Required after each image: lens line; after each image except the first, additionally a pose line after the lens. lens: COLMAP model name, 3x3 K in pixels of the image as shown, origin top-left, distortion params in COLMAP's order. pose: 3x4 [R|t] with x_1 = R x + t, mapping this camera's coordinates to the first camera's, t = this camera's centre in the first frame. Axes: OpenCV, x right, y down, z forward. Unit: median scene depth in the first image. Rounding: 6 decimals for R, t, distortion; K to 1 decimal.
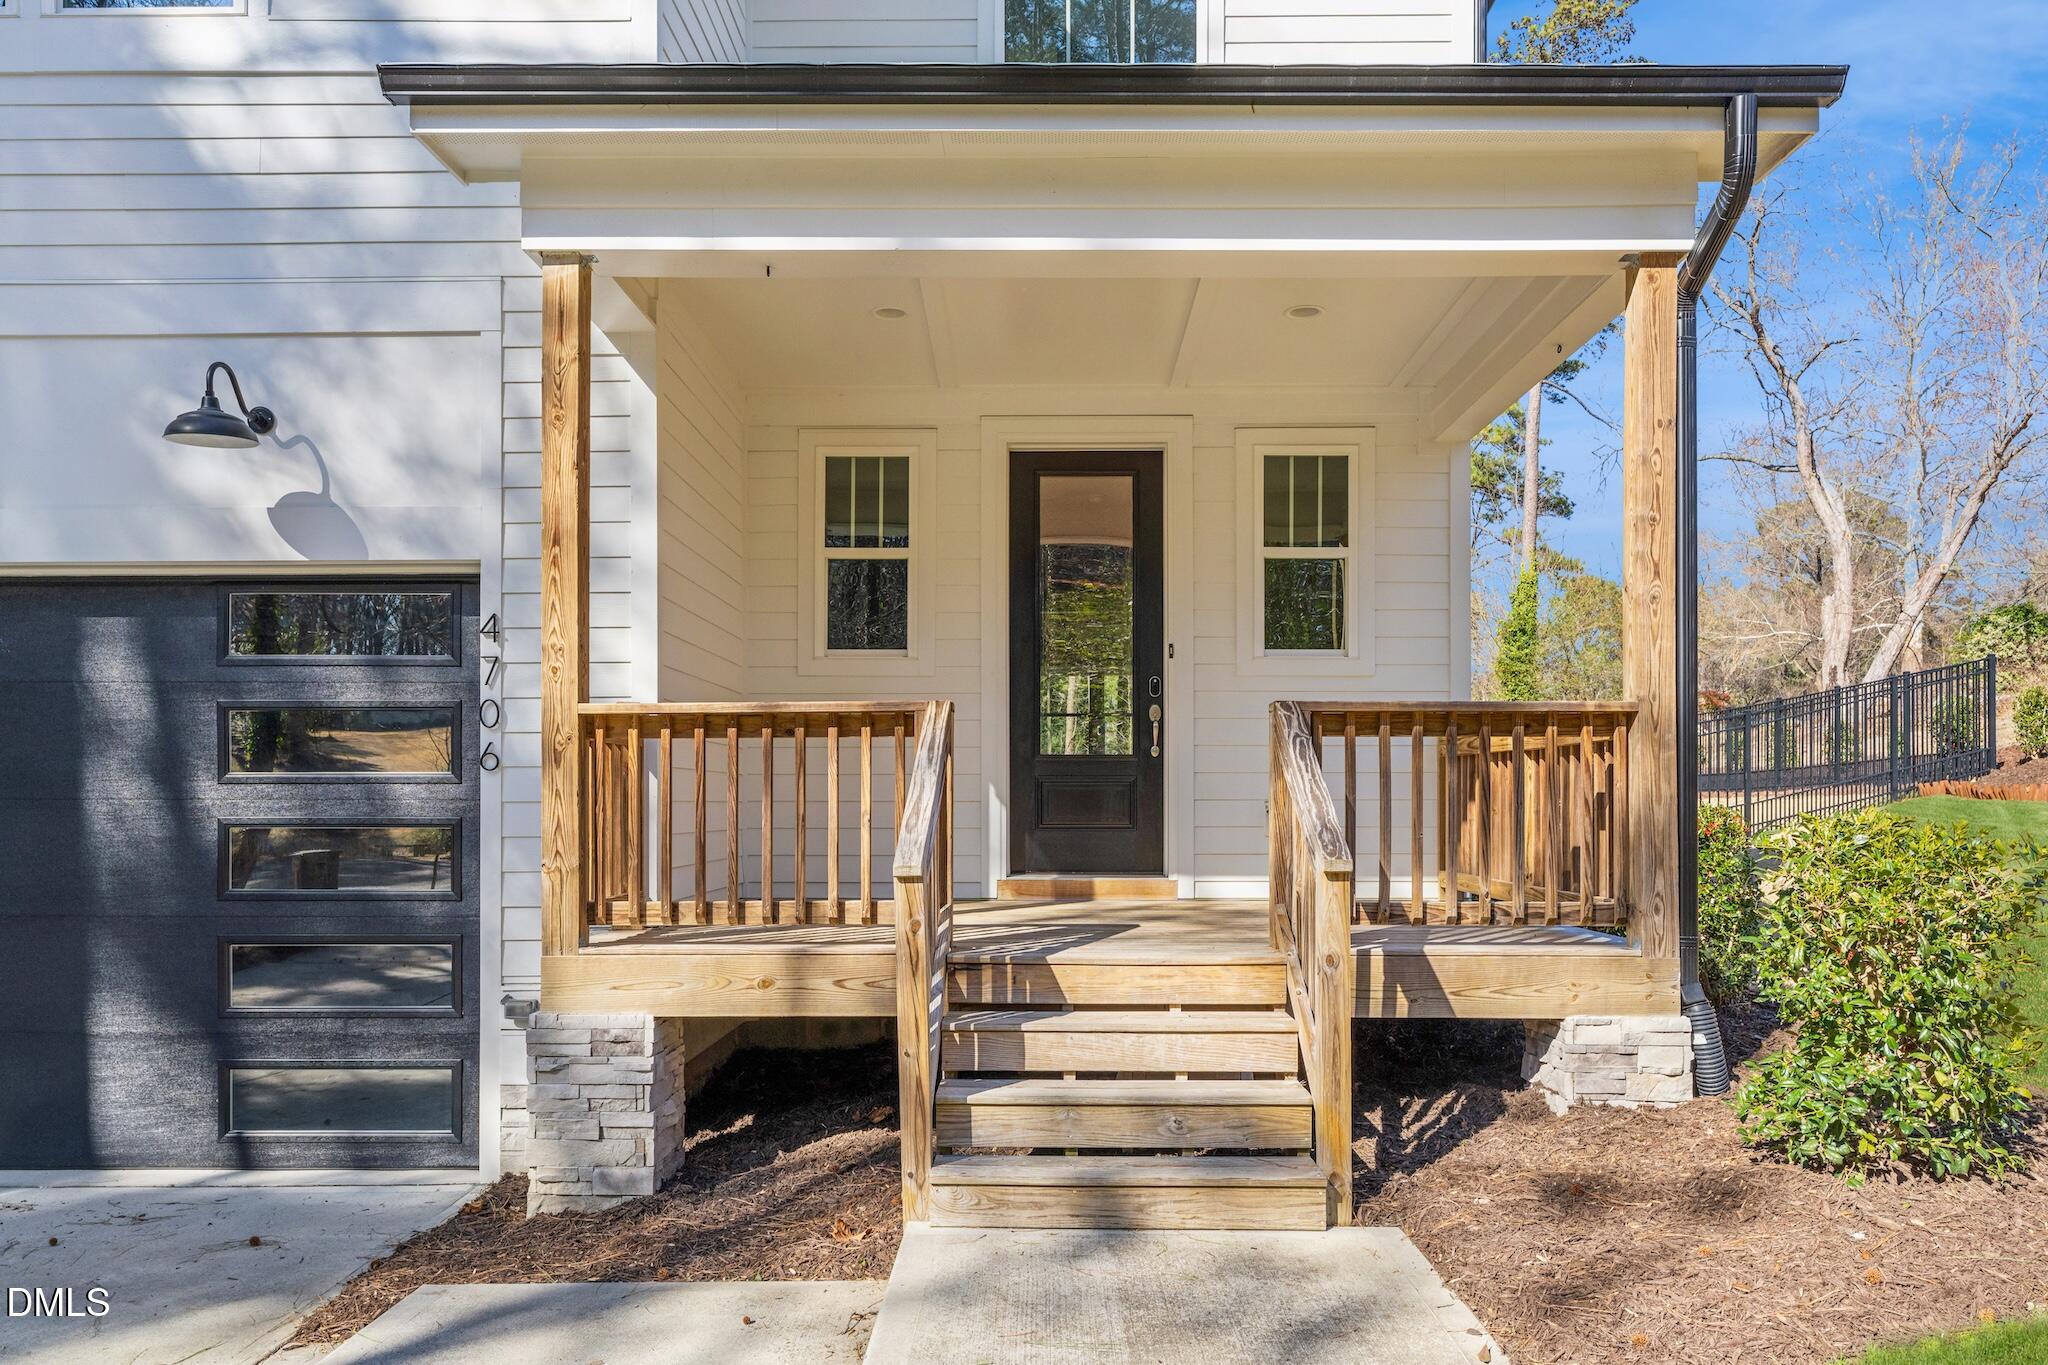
lens RADIAL K [[1432.6, 0, 1023.2], [0, 1432.6, 816.0], [0, 0, 1]] dist [0.002634, 0.001871]
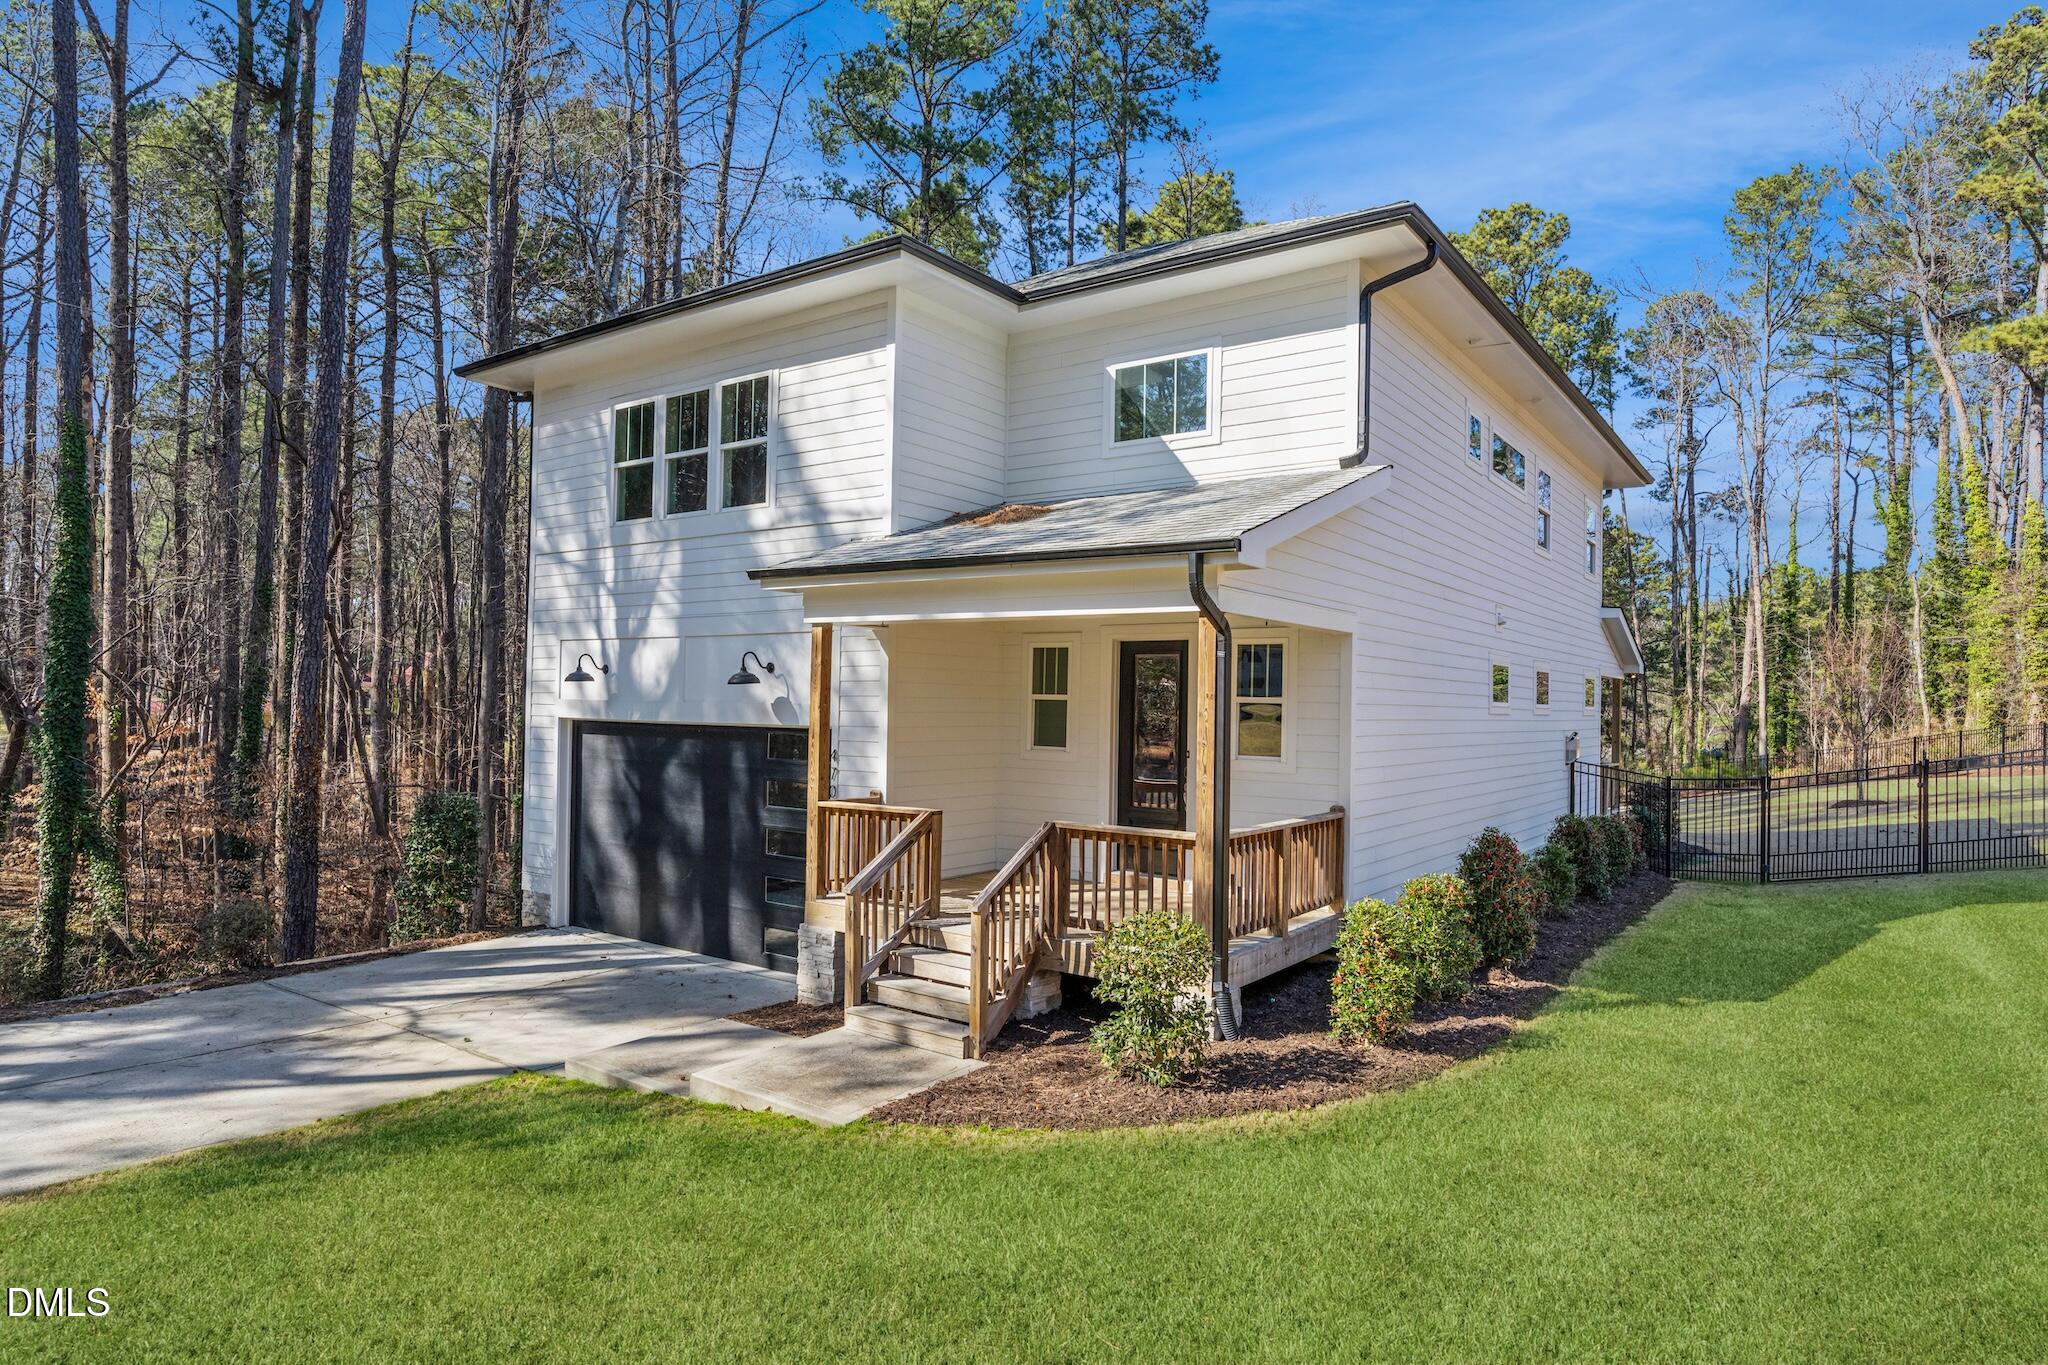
lens RADIAL K [[1161.9, 0, 1024.0], [0, 1161.9, 682.5], [0, 0, 1]] dist [0.000334, 0.000010]
pose [[0.820198, 0.004815, -0.572060, 0.993832], [-0.022988, 0.999434, -0.024546, -0.212885], [0.571618, 0.033283, 0.819845, -0.407073]]
